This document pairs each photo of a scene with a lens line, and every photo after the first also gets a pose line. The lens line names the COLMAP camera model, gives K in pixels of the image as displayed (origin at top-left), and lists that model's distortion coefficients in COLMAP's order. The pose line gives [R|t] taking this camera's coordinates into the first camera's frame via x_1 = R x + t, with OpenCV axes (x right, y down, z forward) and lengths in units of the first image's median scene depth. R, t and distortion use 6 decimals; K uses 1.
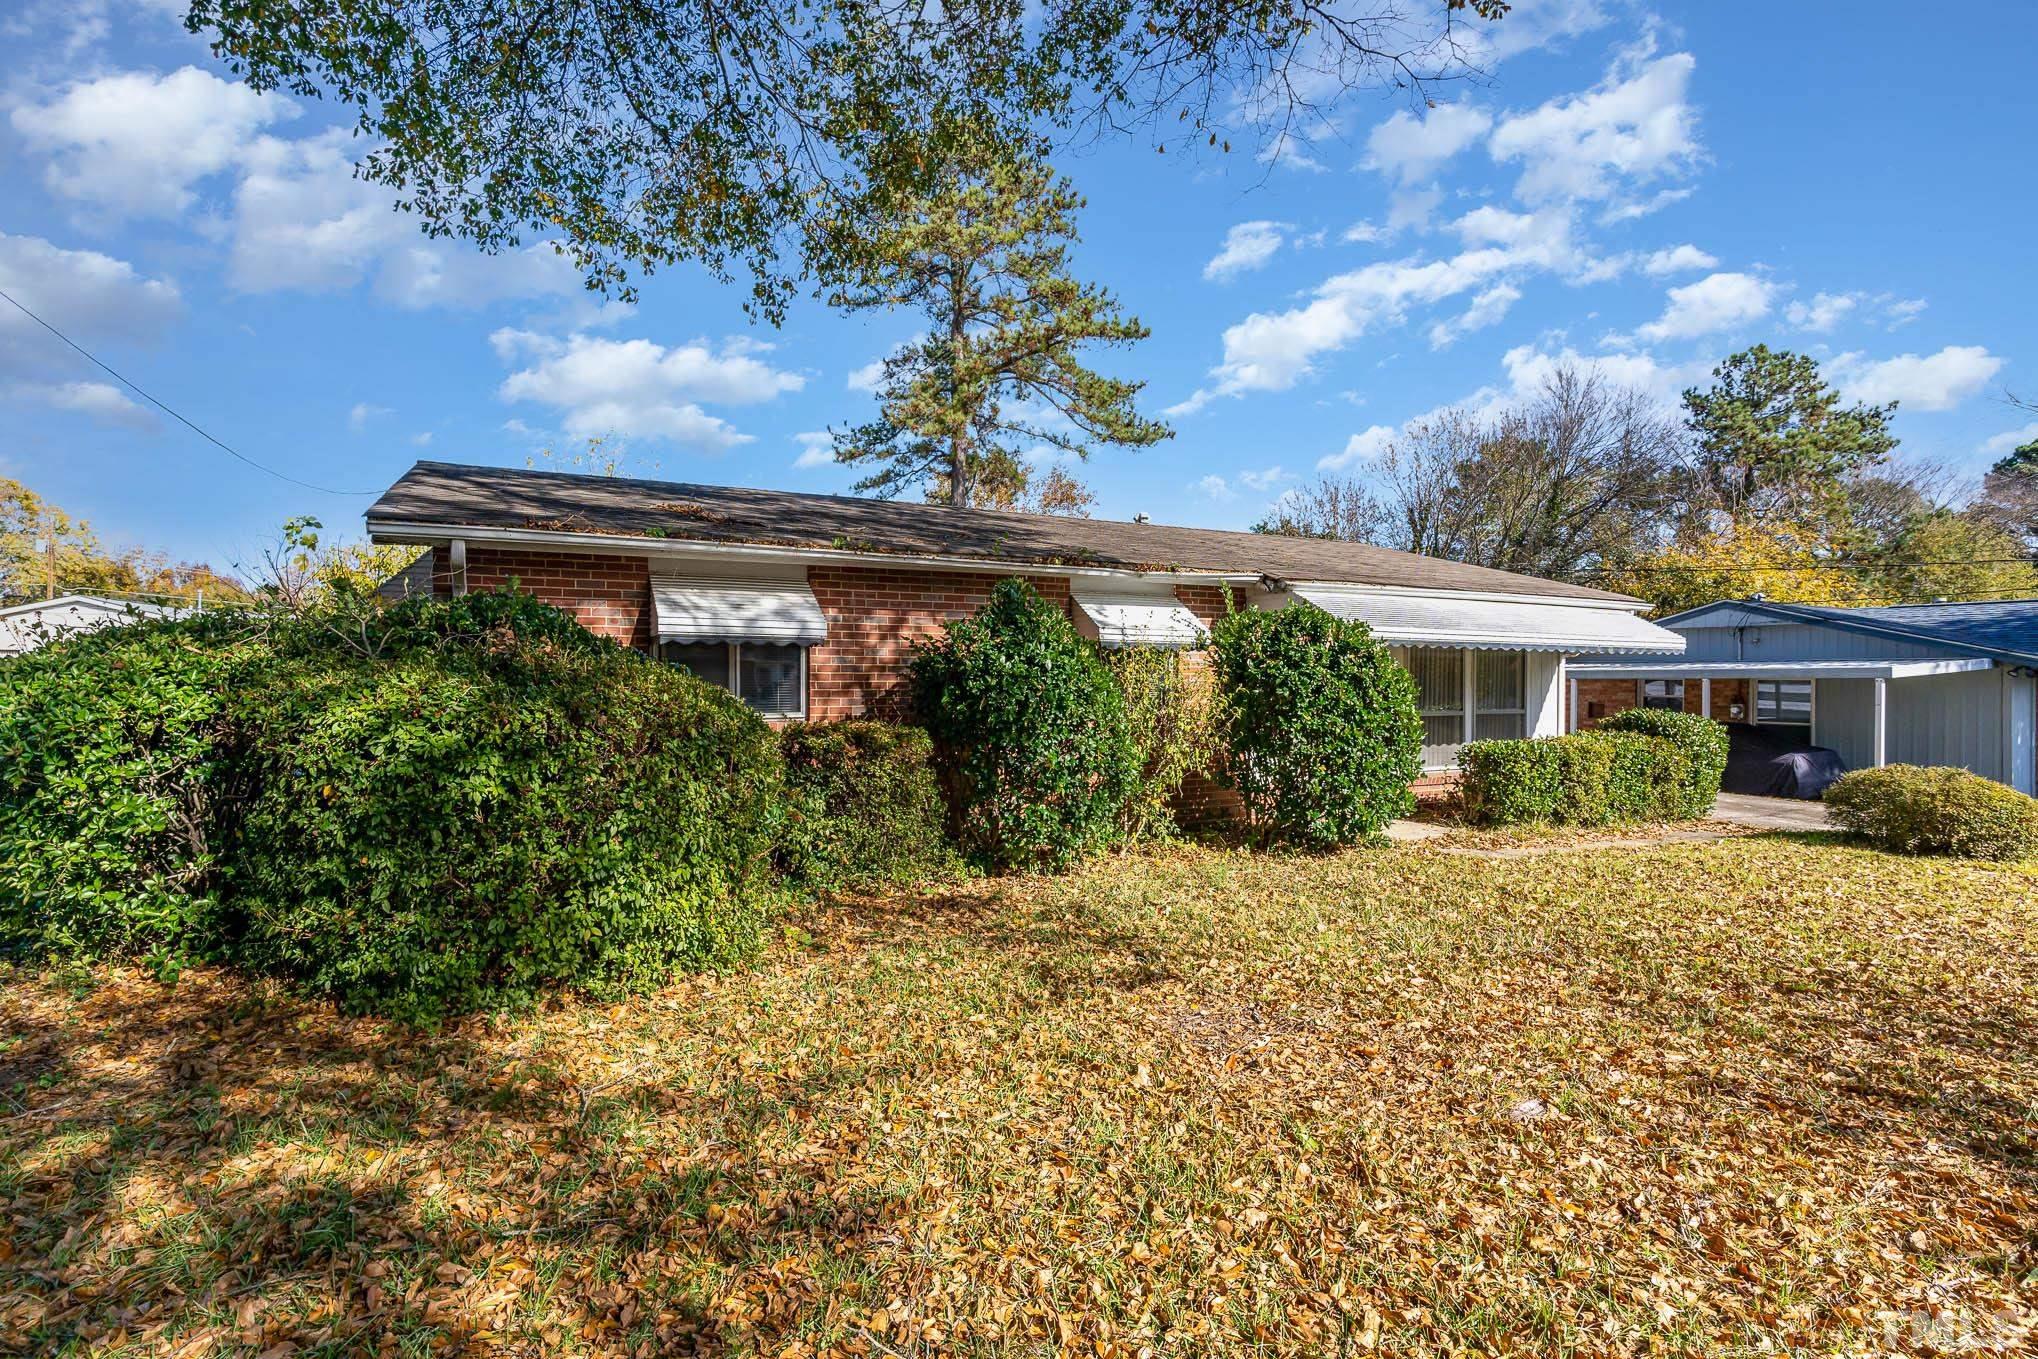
lens RADIAL K [[986.8, 0, 1030.0], [0, 986.8, 684.0], [0, 0, 1]] dist [0.001255, -0.000835]
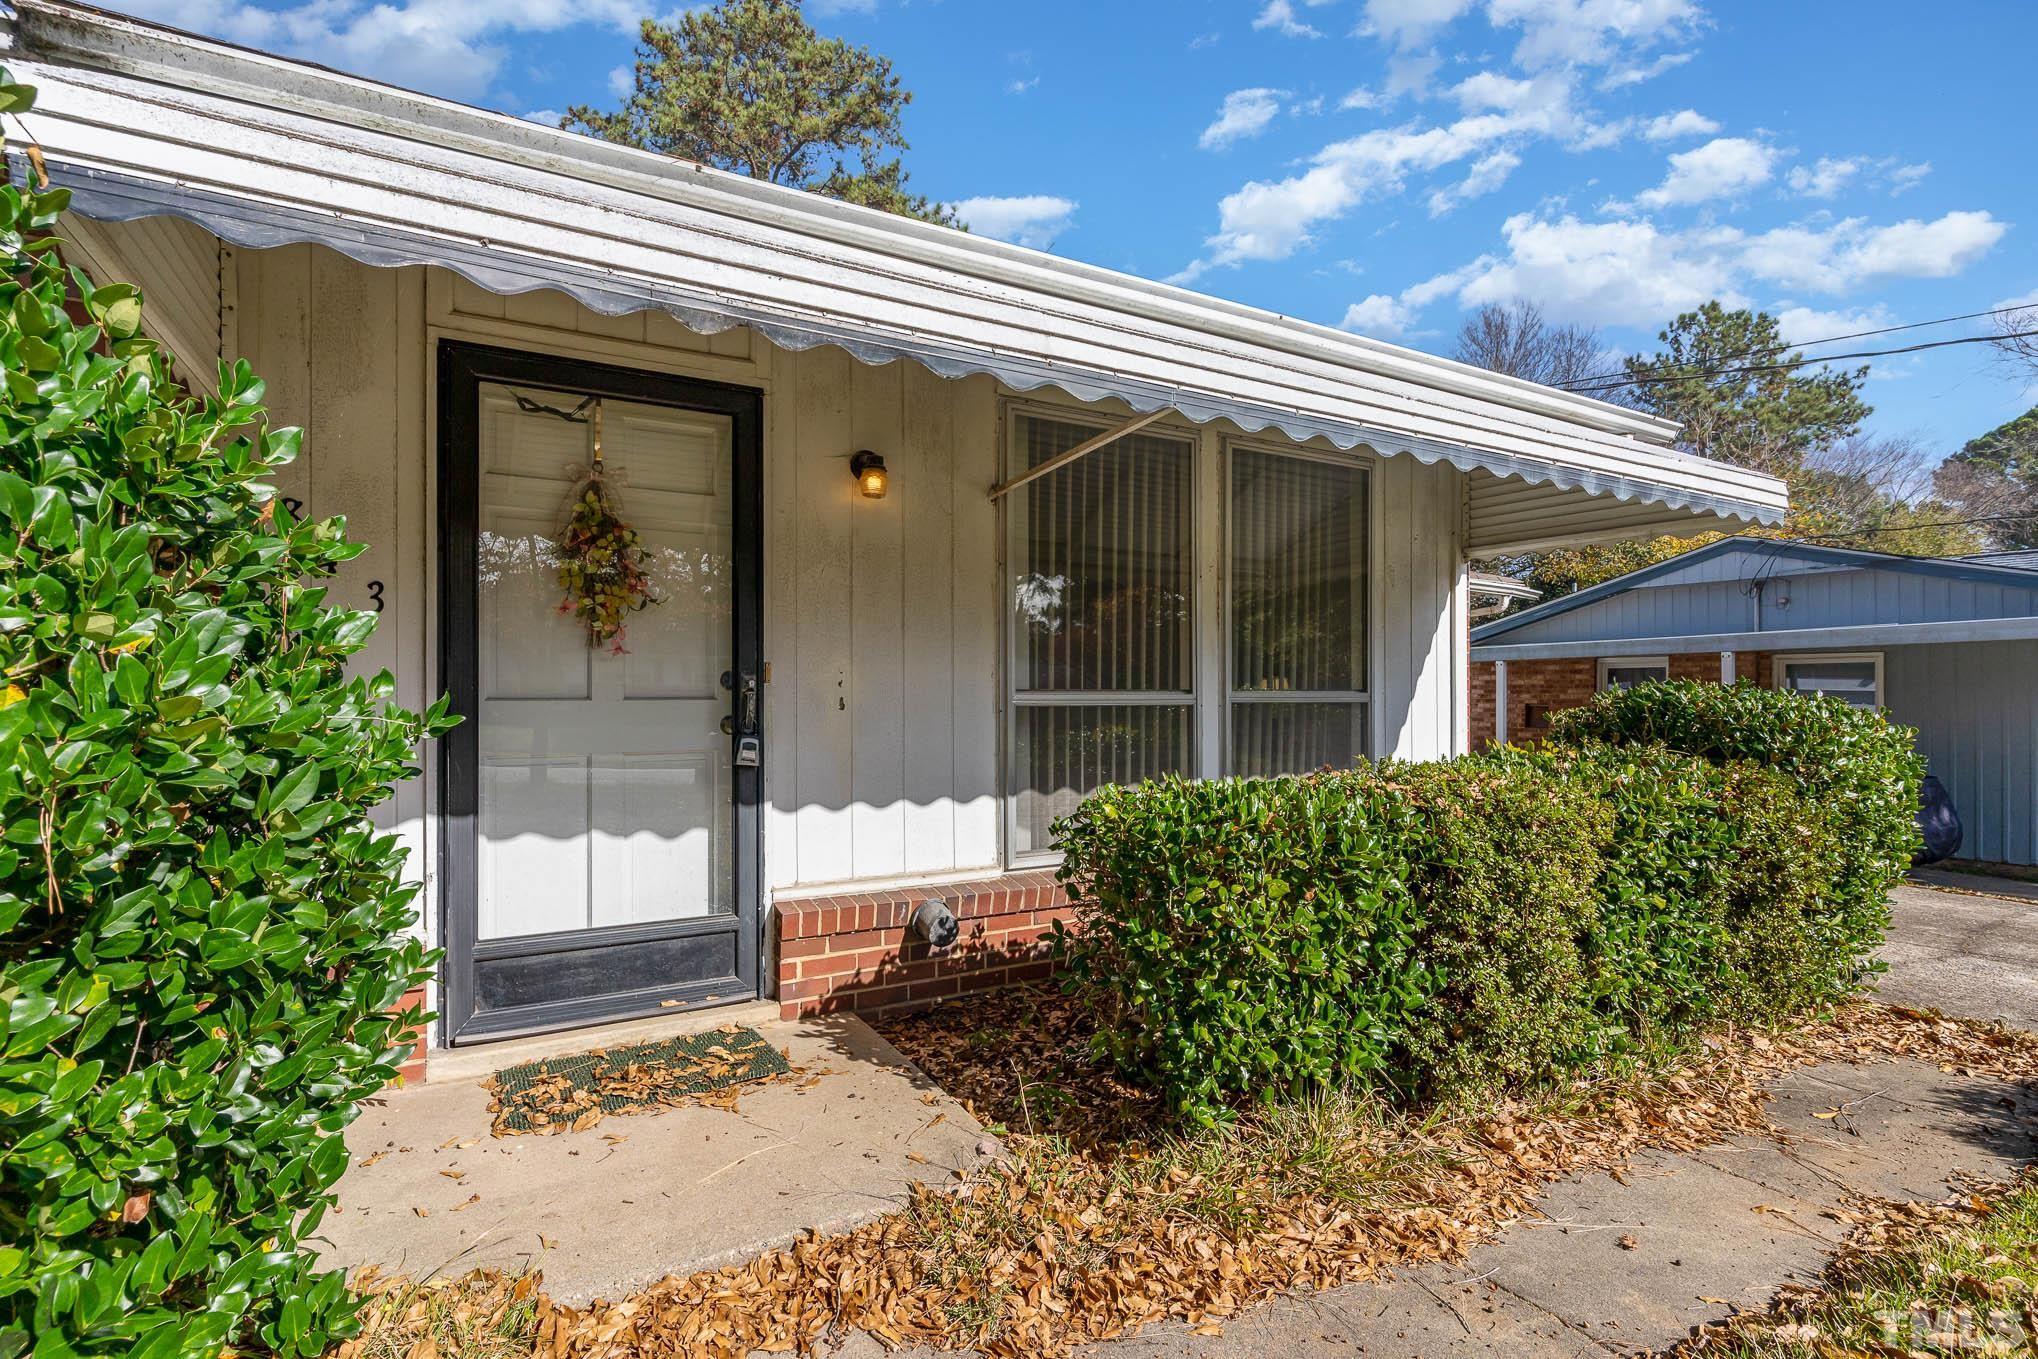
lens RADIAL K [[986.8, 0, 999.4], [0, 986.8, 681.5], [0, 0, 1]] dist [0.001255, -0.000835]
pose [[0.999662, -0.002439, 0.025873, 0.101815], [0.002896, 0.999840, -0.017637, 0.008474], [-0.025826, 0.017706, 0.999510, 0.179421]]
